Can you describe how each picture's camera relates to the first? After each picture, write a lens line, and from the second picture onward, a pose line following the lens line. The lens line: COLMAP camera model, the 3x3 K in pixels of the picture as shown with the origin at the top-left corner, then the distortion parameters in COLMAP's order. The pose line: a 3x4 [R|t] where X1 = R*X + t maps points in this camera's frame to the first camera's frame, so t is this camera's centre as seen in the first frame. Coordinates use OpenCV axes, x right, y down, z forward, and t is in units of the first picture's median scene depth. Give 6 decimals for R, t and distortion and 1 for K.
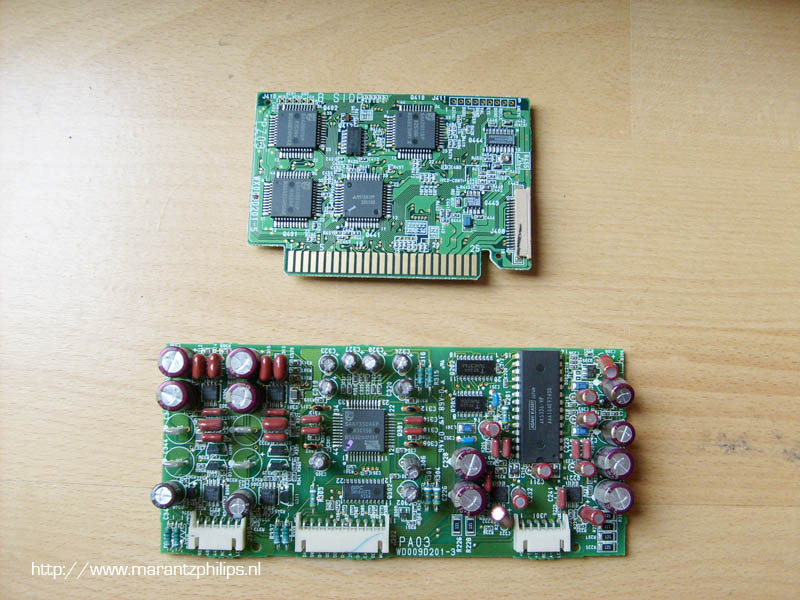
lens RADIAL K [[815.5, 0, 394.1], [0, 815.5, 296.4], [0, 0, 1]] dist [-0.131816, 0.000000]
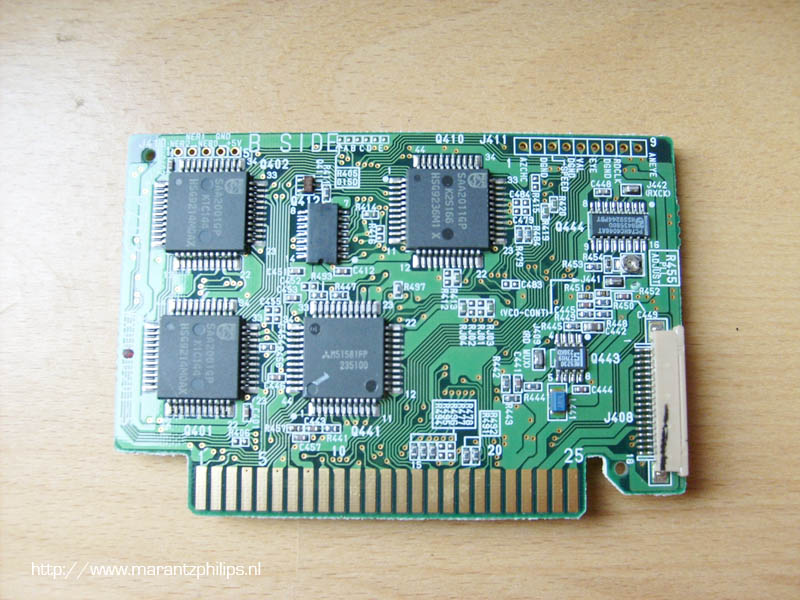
lens RADIAL K [[815.5, 0, 403.5], [0, 815.5, 299.6], [0, 0, 1]] dist [-0.131816, 0.000000]
pose [[0.999742, -0.021097, 0.008414, -0.005680], [0.020714, 0.998849, 0.043266, -0.173679], [-0.009317, -0.043081, 0.999028, 0.511560]]
